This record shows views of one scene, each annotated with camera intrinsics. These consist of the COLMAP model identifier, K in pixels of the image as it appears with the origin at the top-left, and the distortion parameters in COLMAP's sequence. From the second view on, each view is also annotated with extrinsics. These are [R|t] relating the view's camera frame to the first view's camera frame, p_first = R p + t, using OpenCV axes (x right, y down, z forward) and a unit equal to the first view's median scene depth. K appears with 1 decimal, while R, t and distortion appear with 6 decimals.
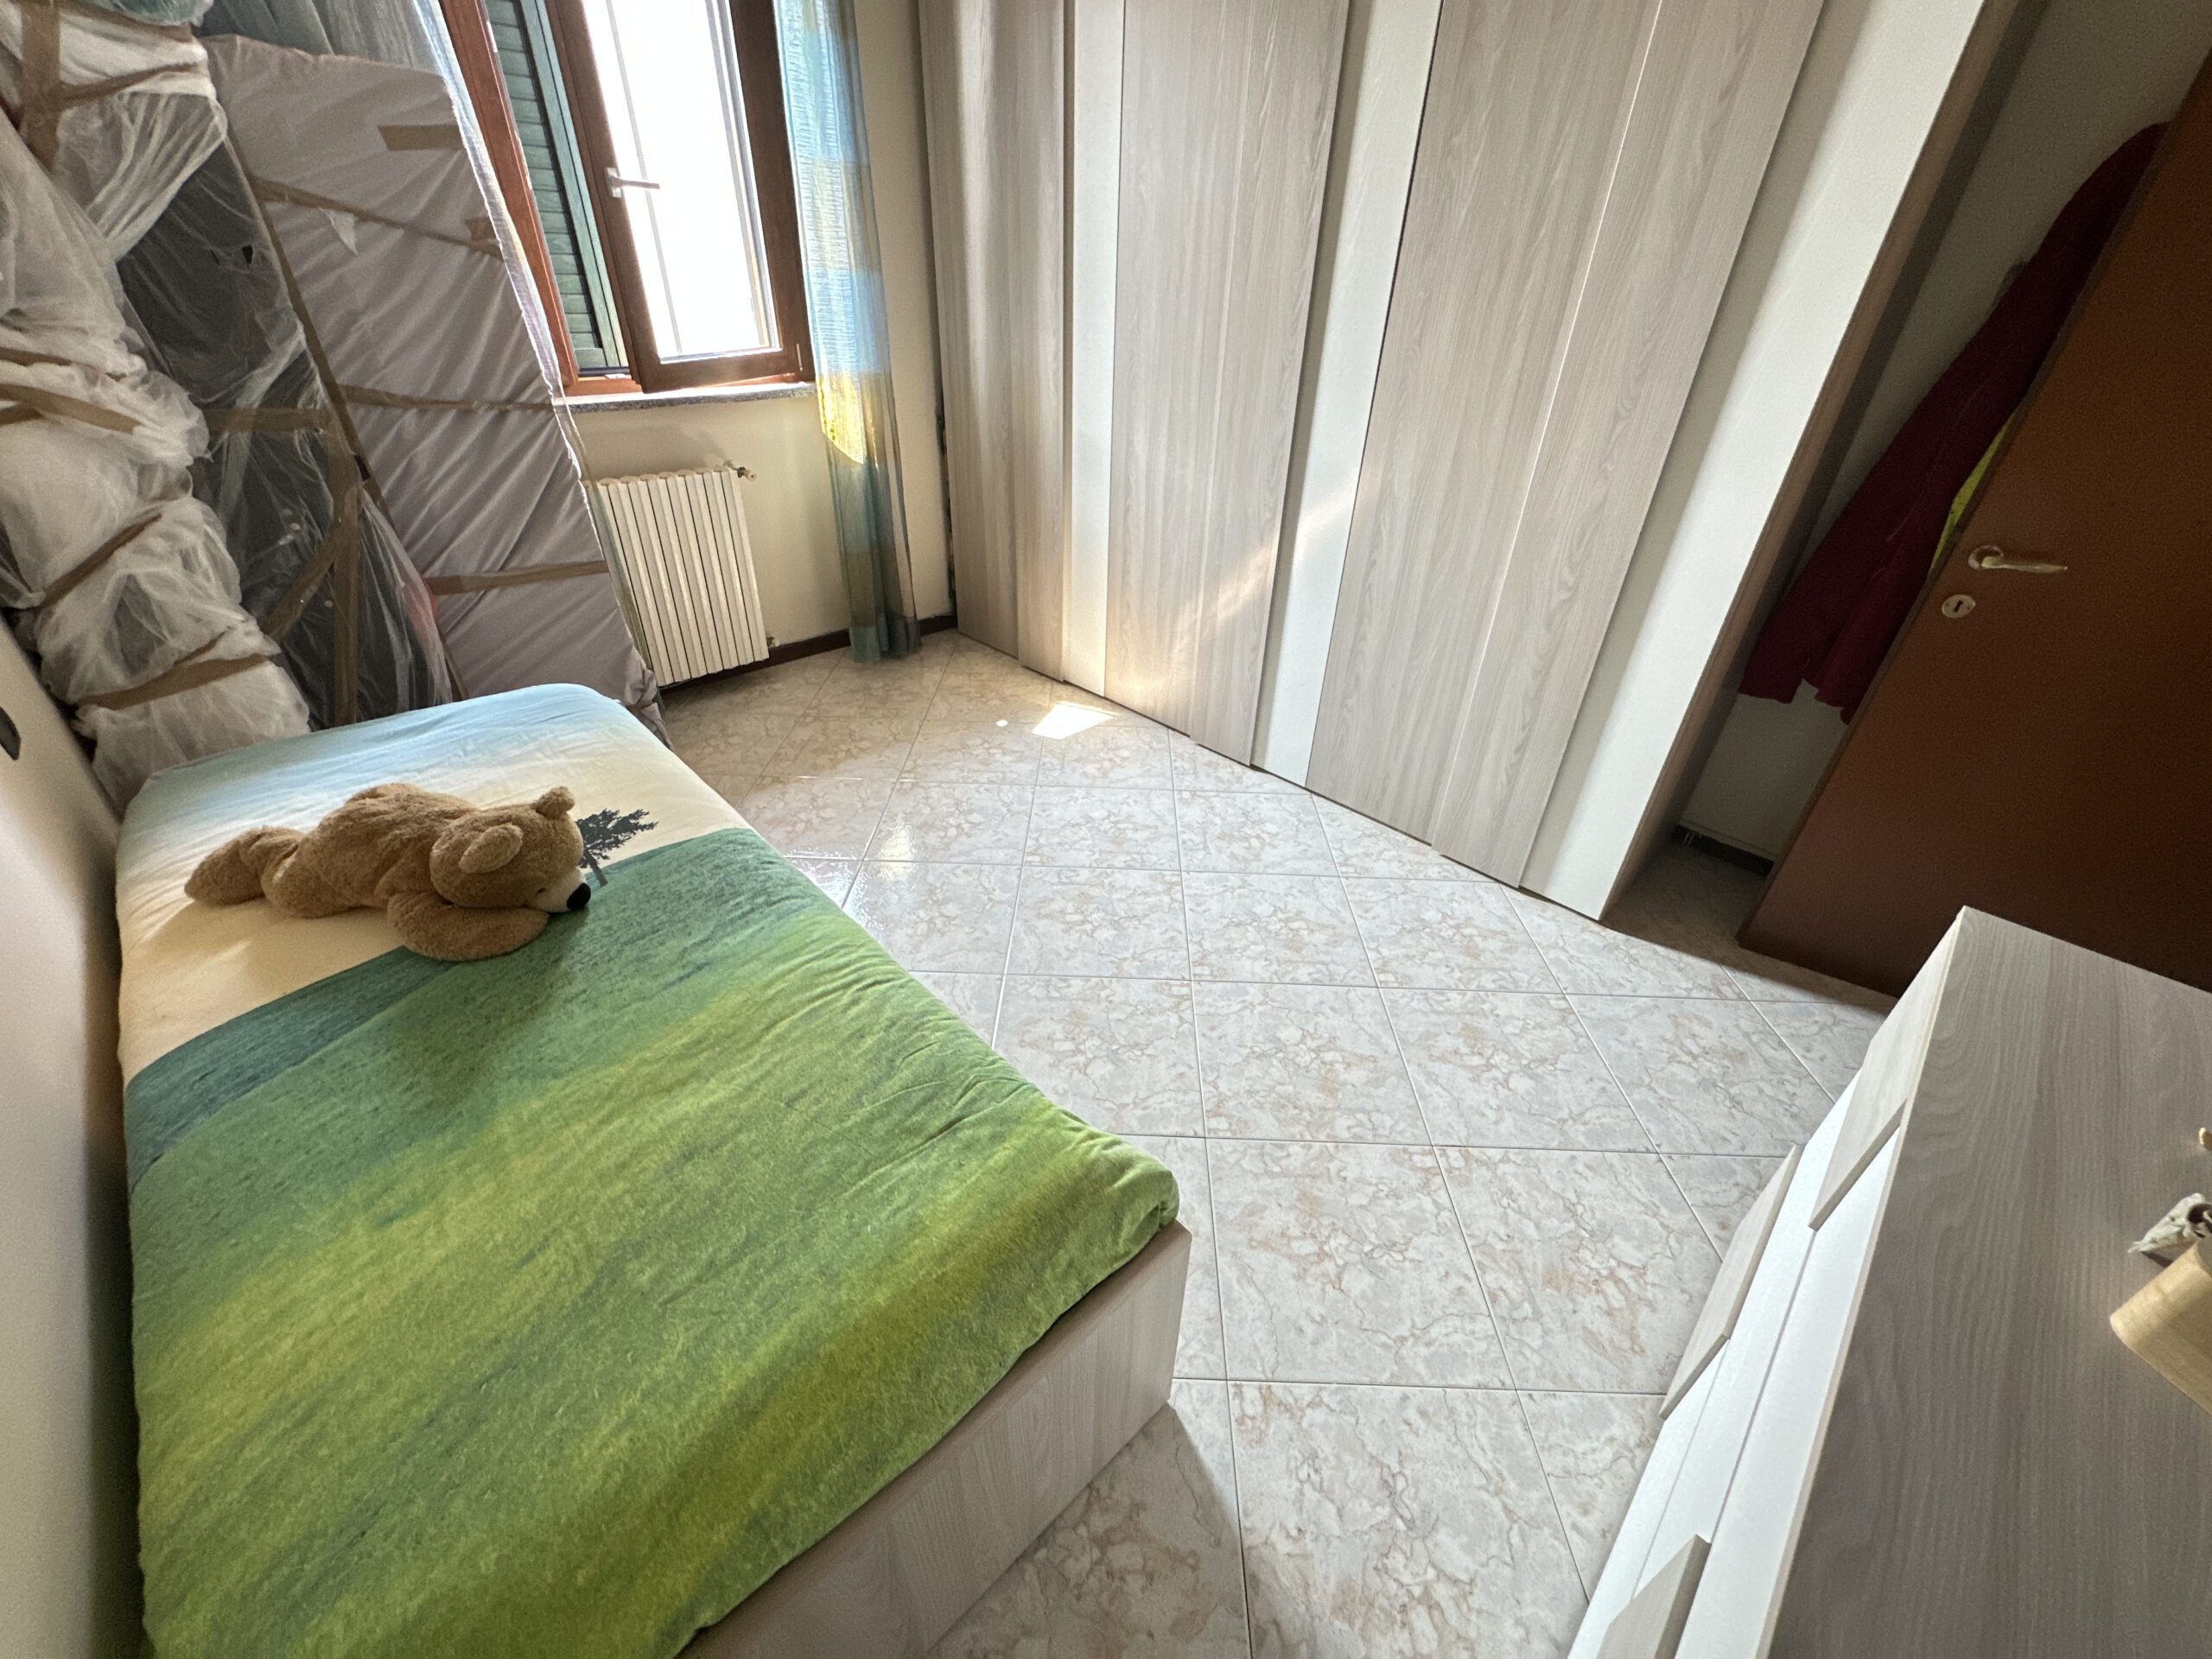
lens RADIAL K [[883.1, 0, 1106.9], [0, 883.1, 827.7], [0, 0, 1]] dist [-0.006076, 0.001307]
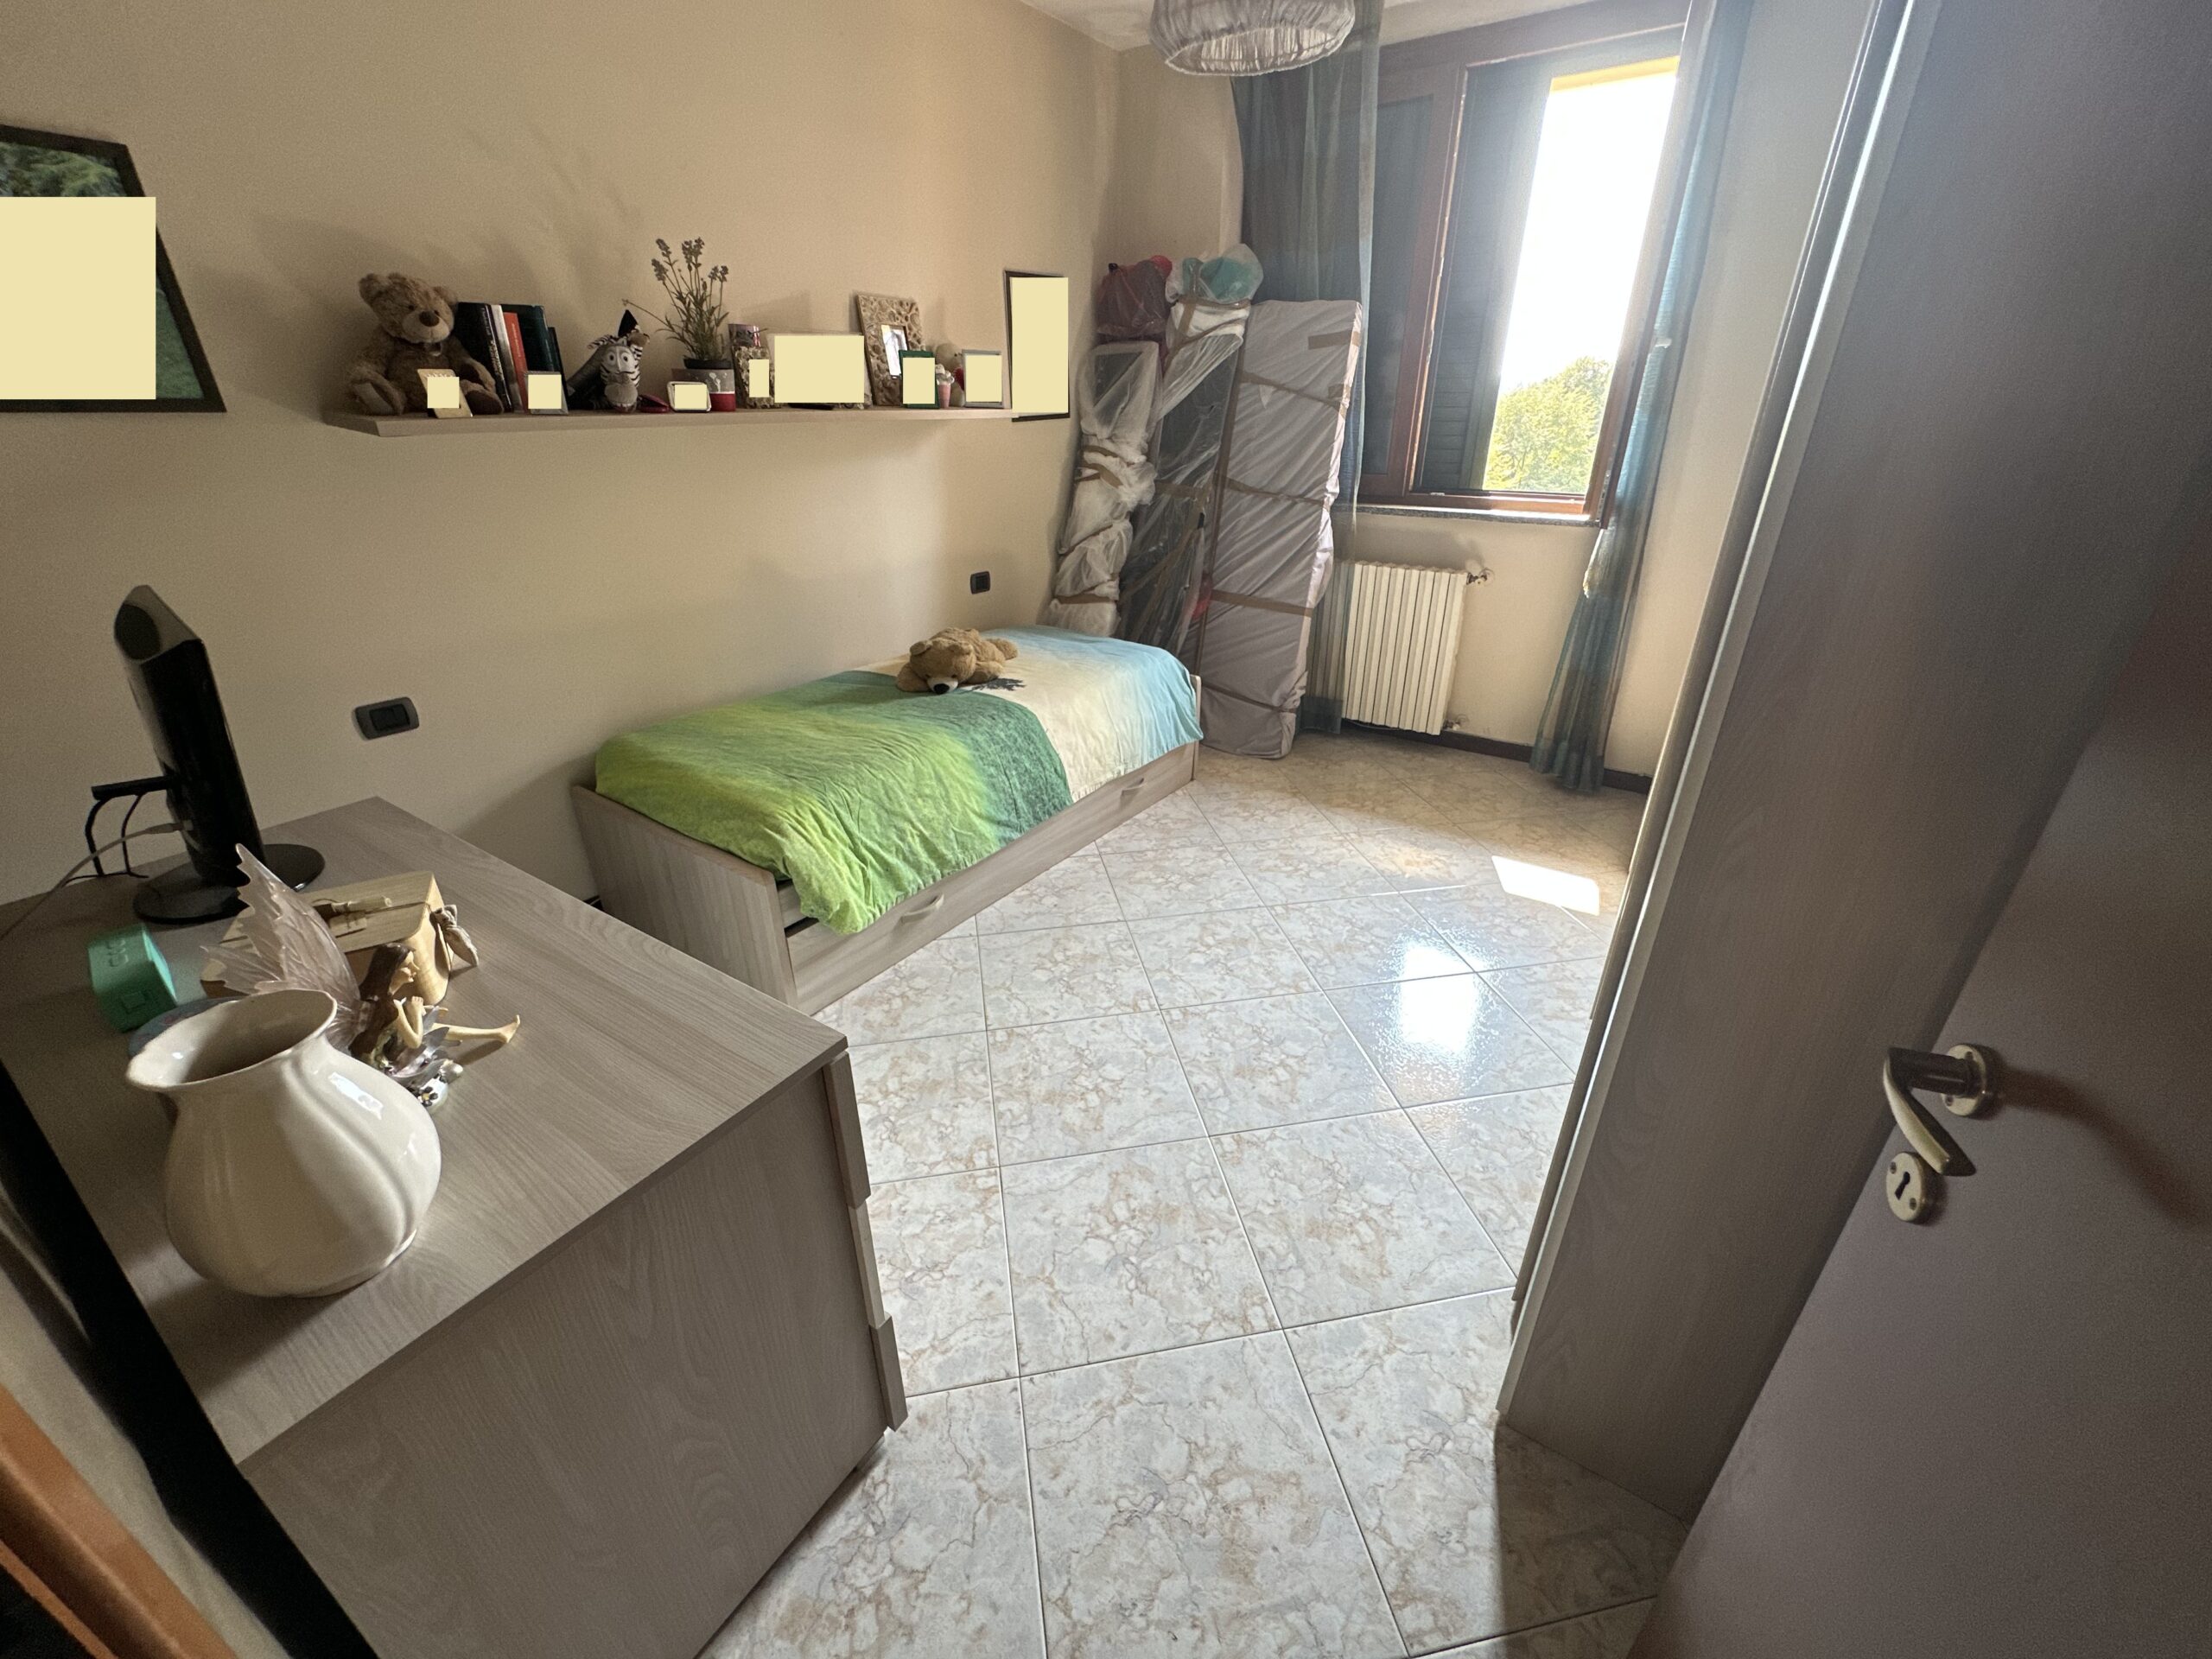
lens RADIAL K [[884.6, 0, 1101.6], [0, 884.6, 824.9], [0, 0, 1]] dist [-0.004984, 0.000083]
pose [[0.195742, 0.391575, -0.899085, 1.045879], [-0.523066, 0.817203, 0.242036, -0.256483], [0.829510, 0.422904, 0.364780, 0.485128]]
